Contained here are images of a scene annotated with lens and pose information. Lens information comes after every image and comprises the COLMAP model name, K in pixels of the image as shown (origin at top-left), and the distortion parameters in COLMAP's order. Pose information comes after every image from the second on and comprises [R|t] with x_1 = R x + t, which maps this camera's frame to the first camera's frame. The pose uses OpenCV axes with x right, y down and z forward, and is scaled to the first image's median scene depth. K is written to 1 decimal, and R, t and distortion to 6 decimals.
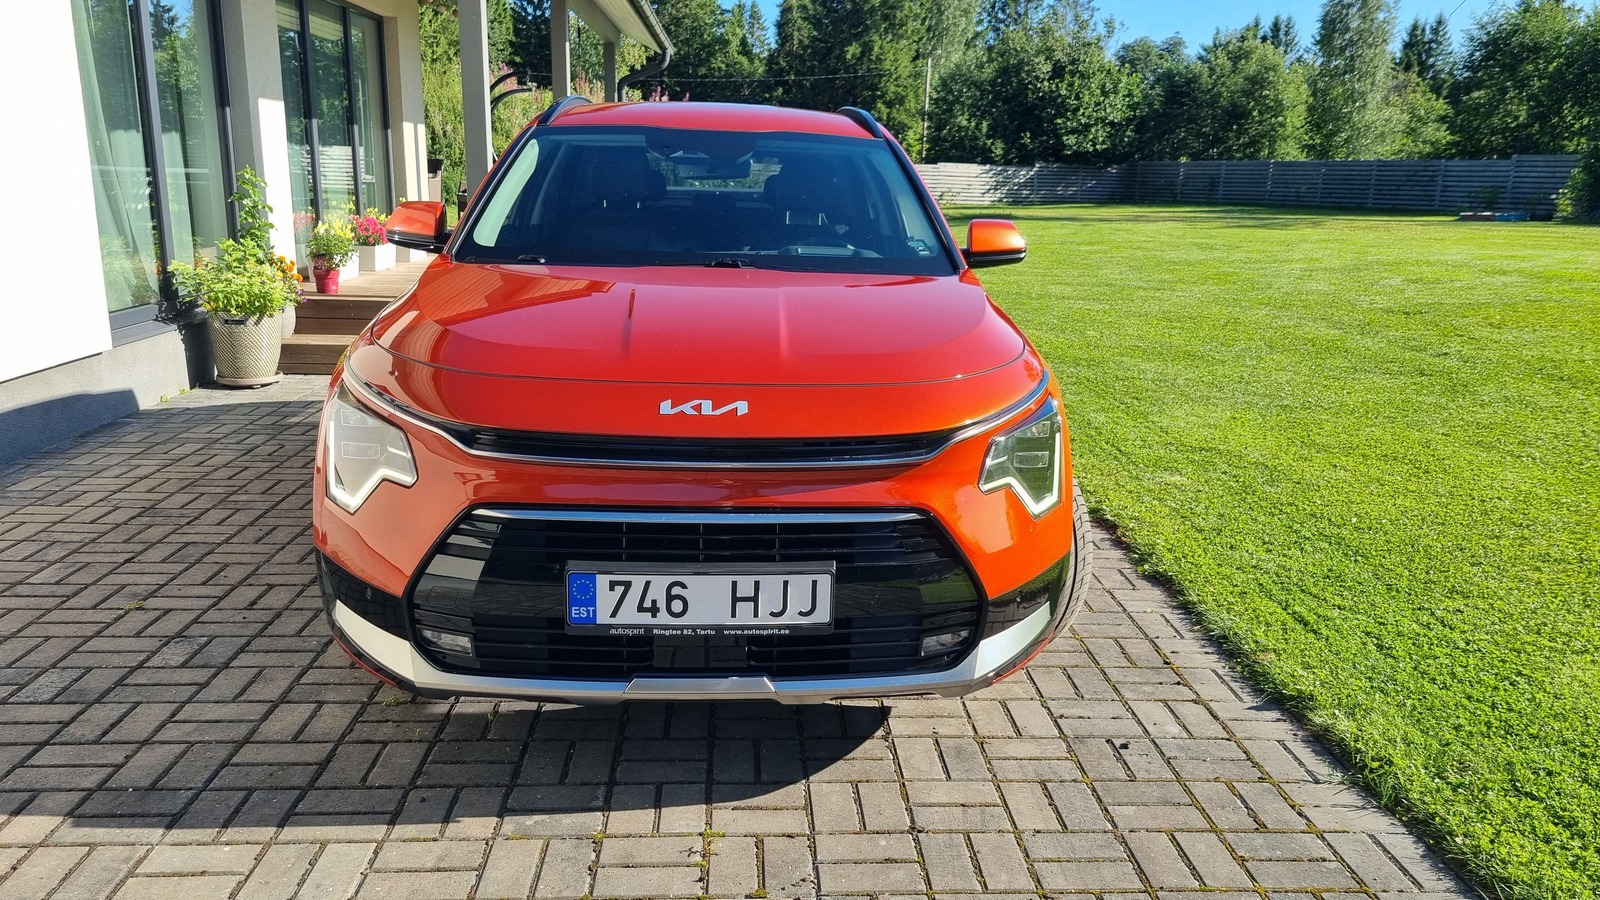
lens RADIAL K [[1191.3, 0, 800.0], [0, 1191.3, 450.0], [0, 0, 1]] dist [0.048013, -0.002437]
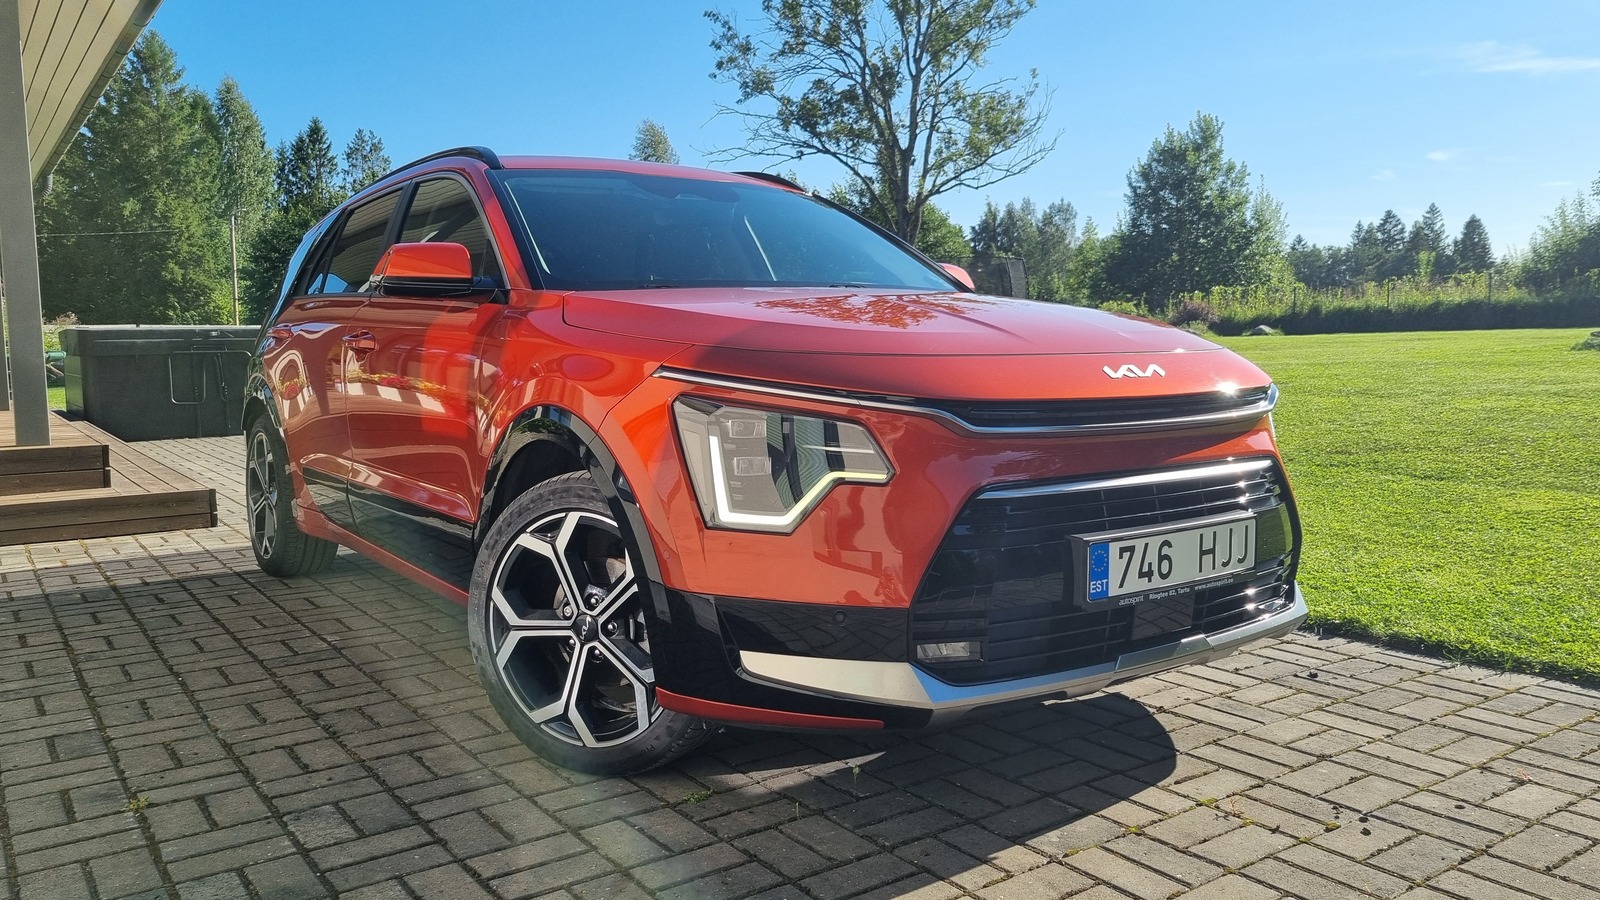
lens RADIAL K [[1199.4, 0, 802.1], [0, 1199.4, 434.2], [0, 0, 1]] dist [0.048206, -0.005027]
pose [[0.848540, -0.080188, 0.523020, -0.778504], [0.154713, 0.982853, -0.100316, 0.068821], [-0.506008, 0.166040, 0.846396, 0.261571]]
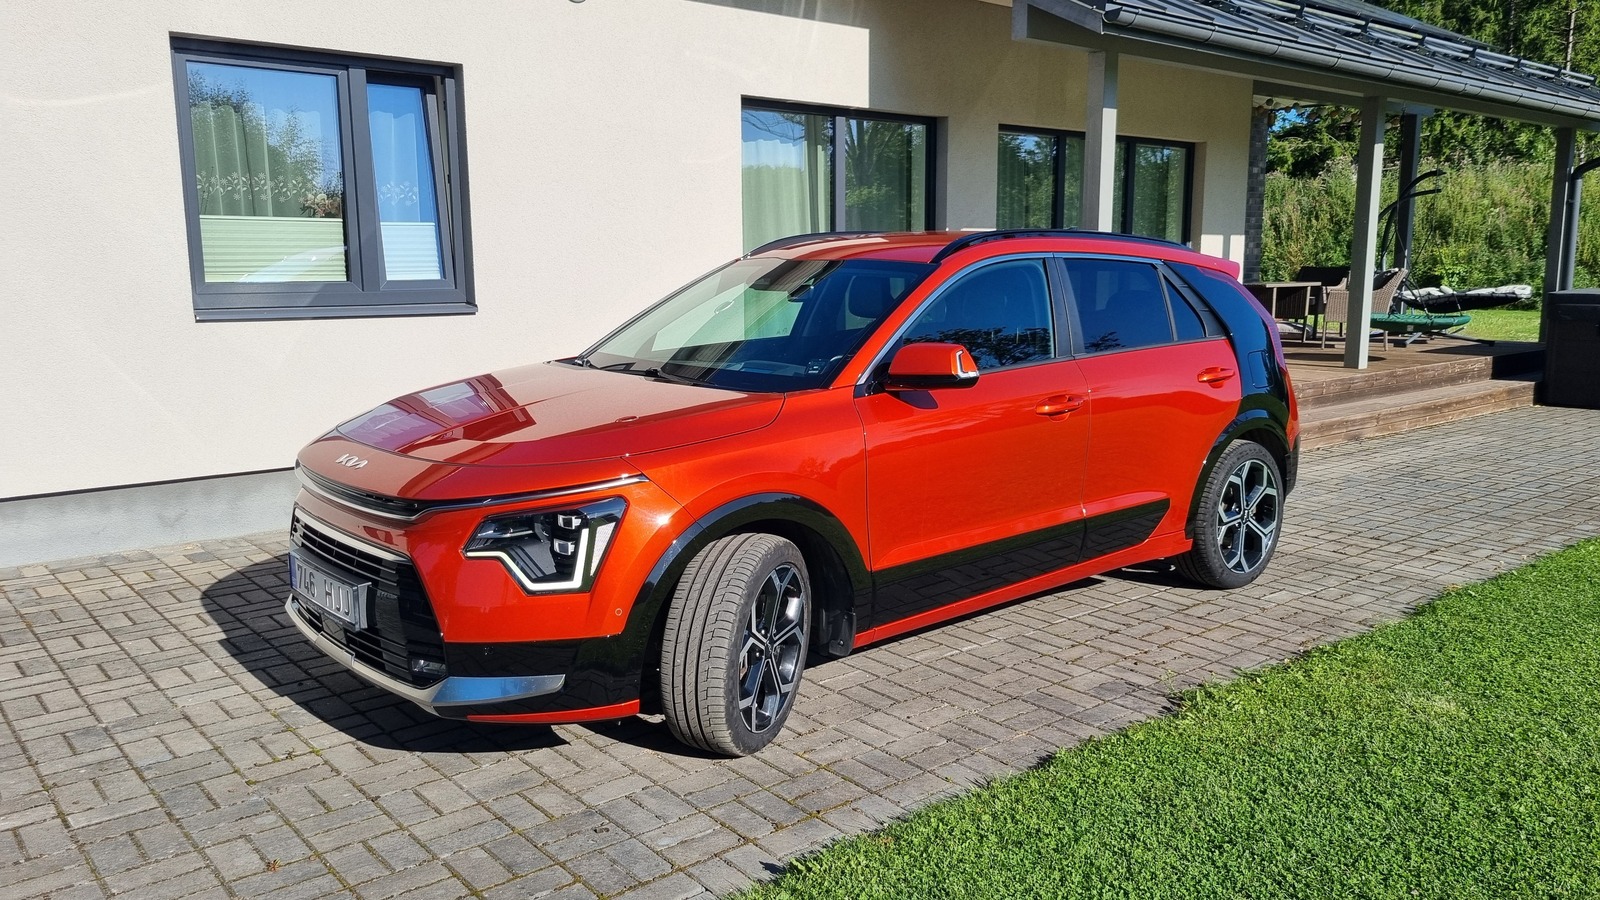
lens RADIAL K [[1191.3, 0, 800.0], [0, 1191.3, 450.0], [0, 0, 1]] dist [0.048013, -0.002437]
pose [[0.601074, 0.103313, -0.792487, 1.307557], [-0.168132, 0.985764, 0.000987, -0.133067], [0.781307, 0.132649, 0.609888, 0.474026]]
